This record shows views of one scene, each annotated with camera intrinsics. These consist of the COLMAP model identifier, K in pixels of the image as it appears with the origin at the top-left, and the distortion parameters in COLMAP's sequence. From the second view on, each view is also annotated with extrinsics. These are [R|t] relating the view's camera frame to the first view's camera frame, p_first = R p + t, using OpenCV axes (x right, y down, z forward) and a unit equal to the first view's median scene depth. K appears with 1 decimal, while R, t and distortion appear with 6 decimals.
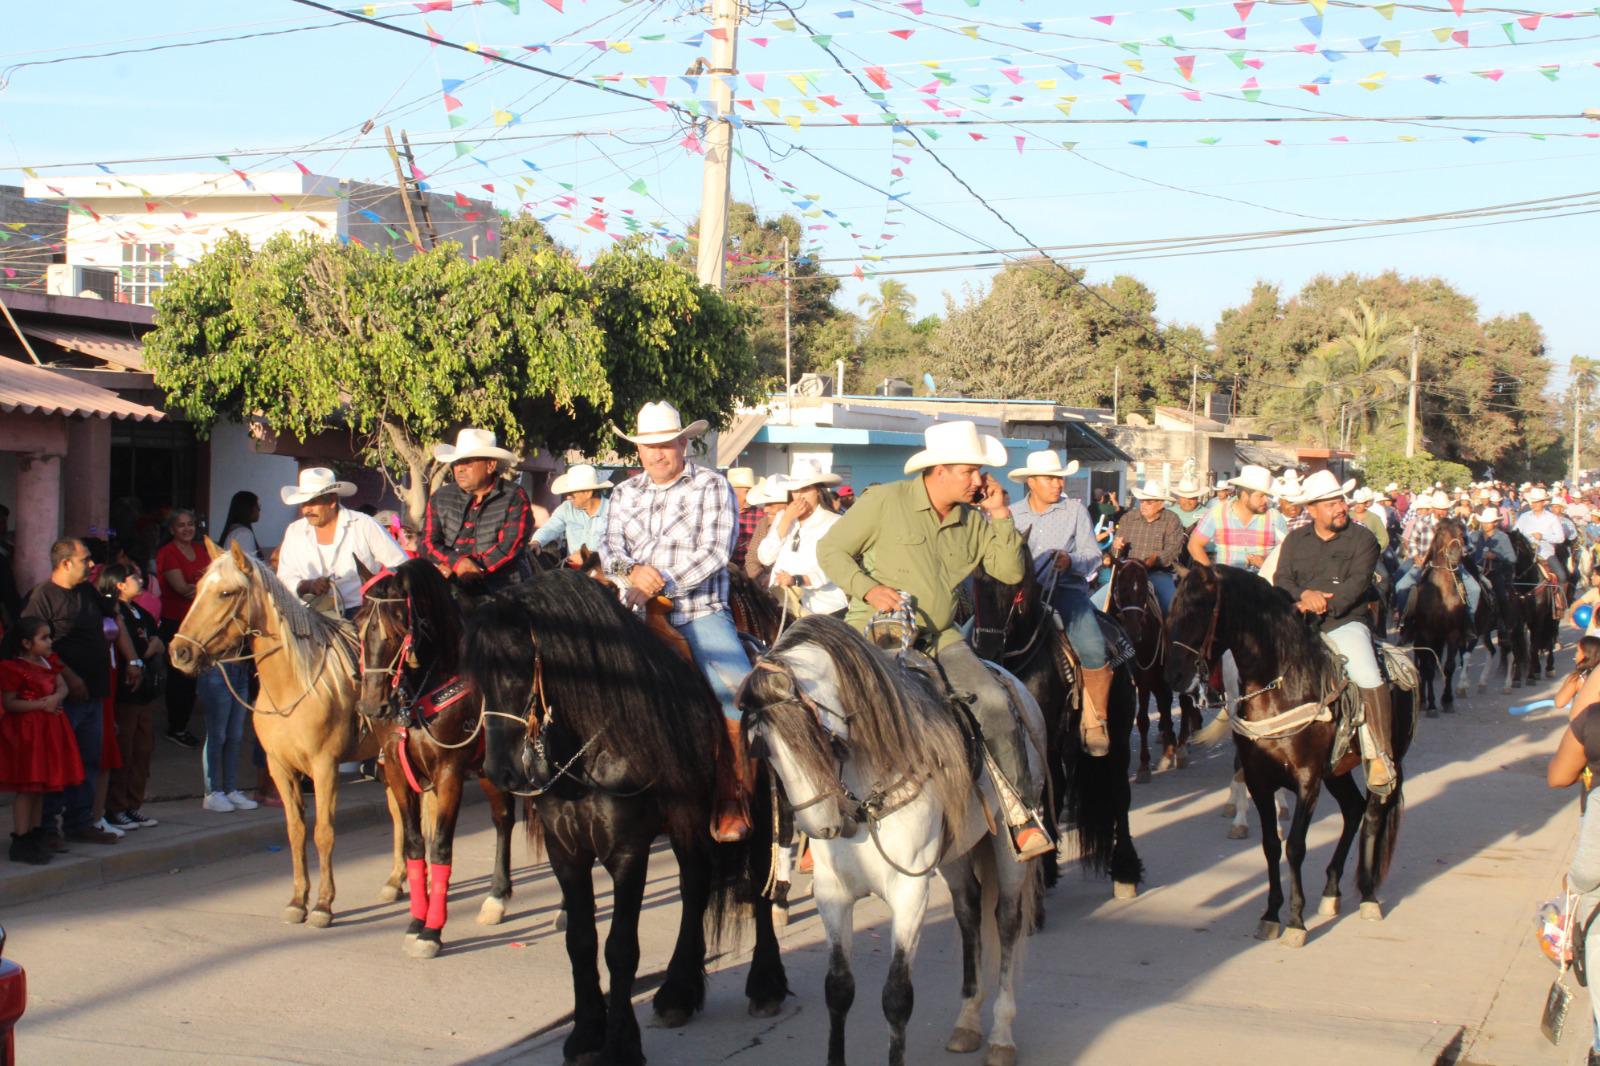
lens RADIAL K [[2616.4, 0, 813.6], [0, 2616.4, 541.6], [0, 0, 1]] dist [-0.010164, 0.000000]
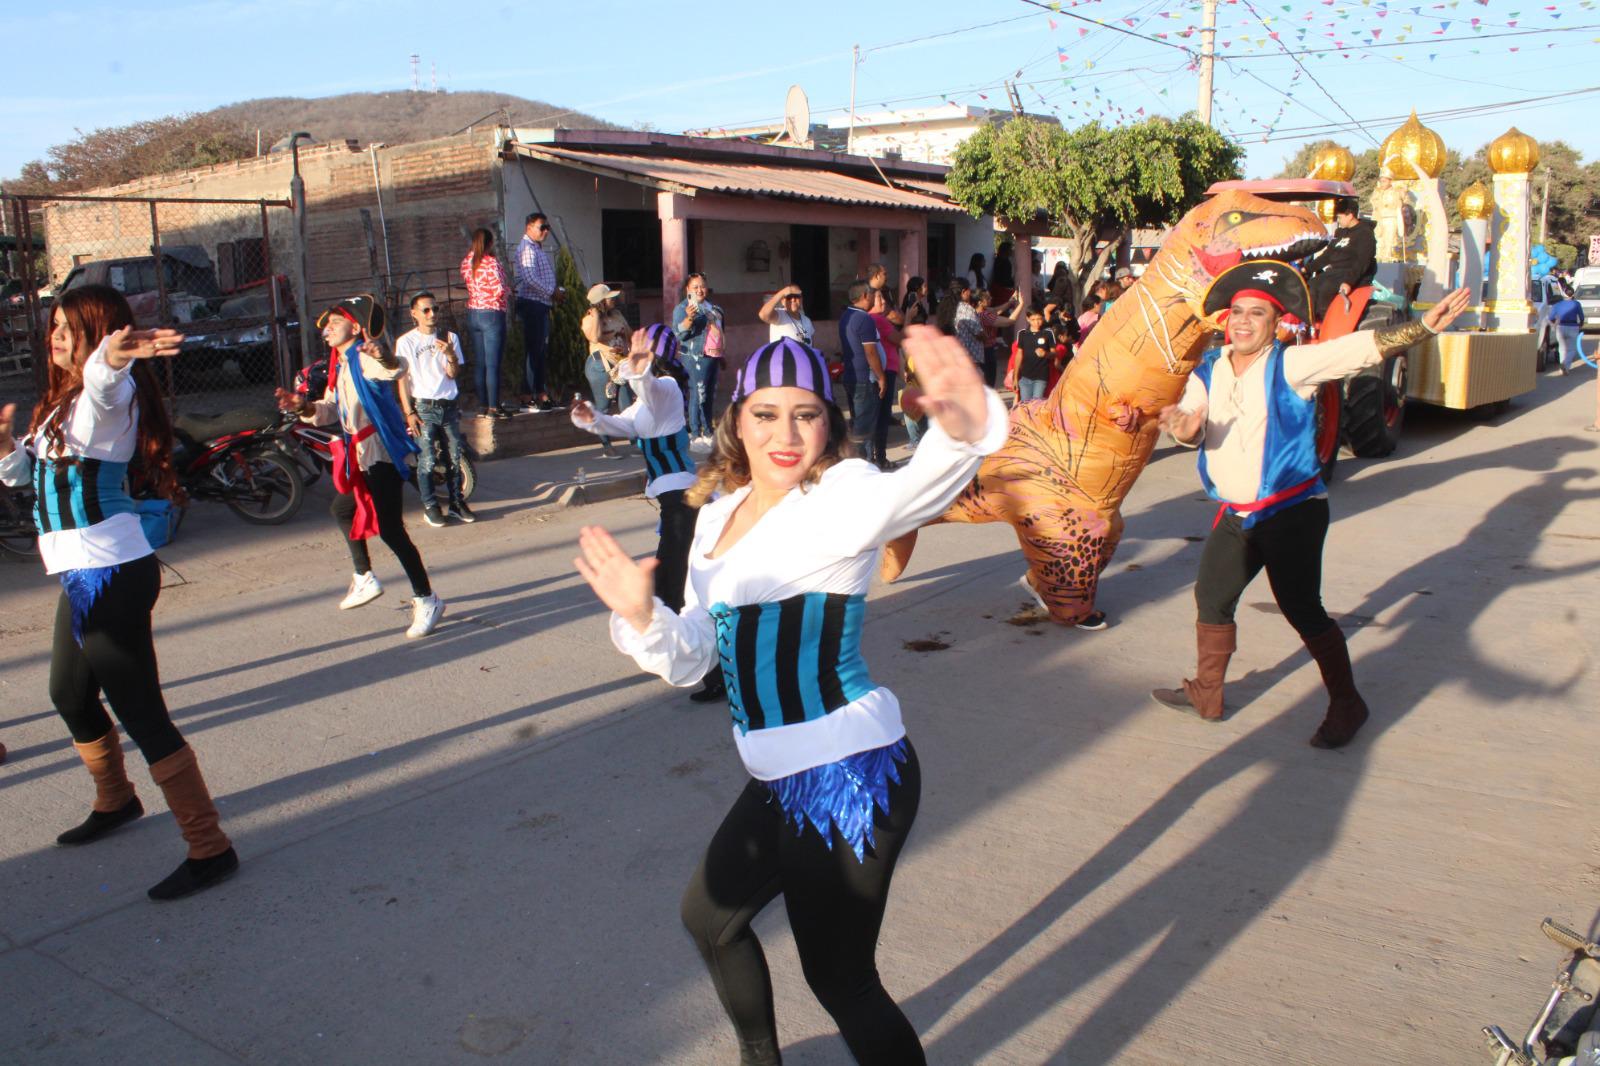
lens RADIAL K [[1358.9, 0, 750.3], [0, 1358.9, 531.8], [0, 0, 1]] dist [-0.168542, 0.126468]
pose [[0.955854, 0.008967, -0.293705, -0.085969], [0.036773, 0.988026, 0.149842, 0.033158], [0.291532, -0.154028, 0.944079, -0.077100]]
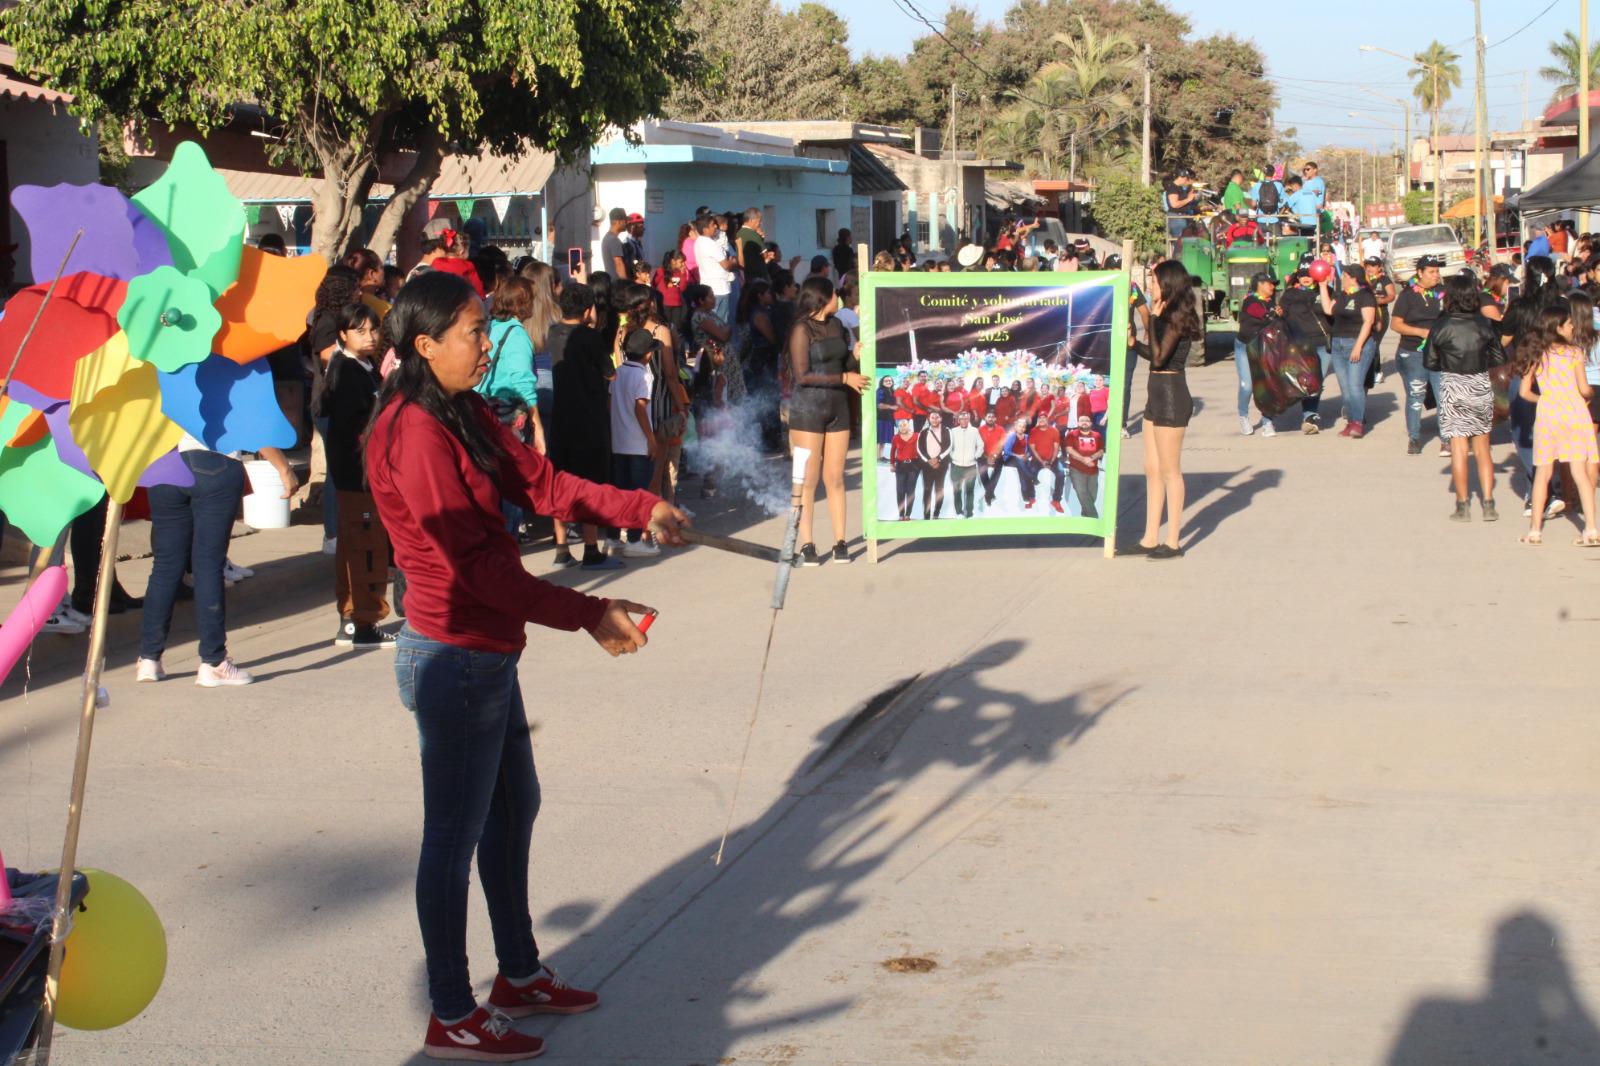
lens RADIAL K [[2861.8, 0, 770.8], [0, 2861.8, 514.2], [0, 0, 1]] dist [0.017306, 0.000000]
pose [[0.988718, -0.055410, 0.139163, -0.142354], [0.046641, 0.996762, 0.065503, 0.029005], [-0.142342, -0.058273, 0.988101, 0.059772]]
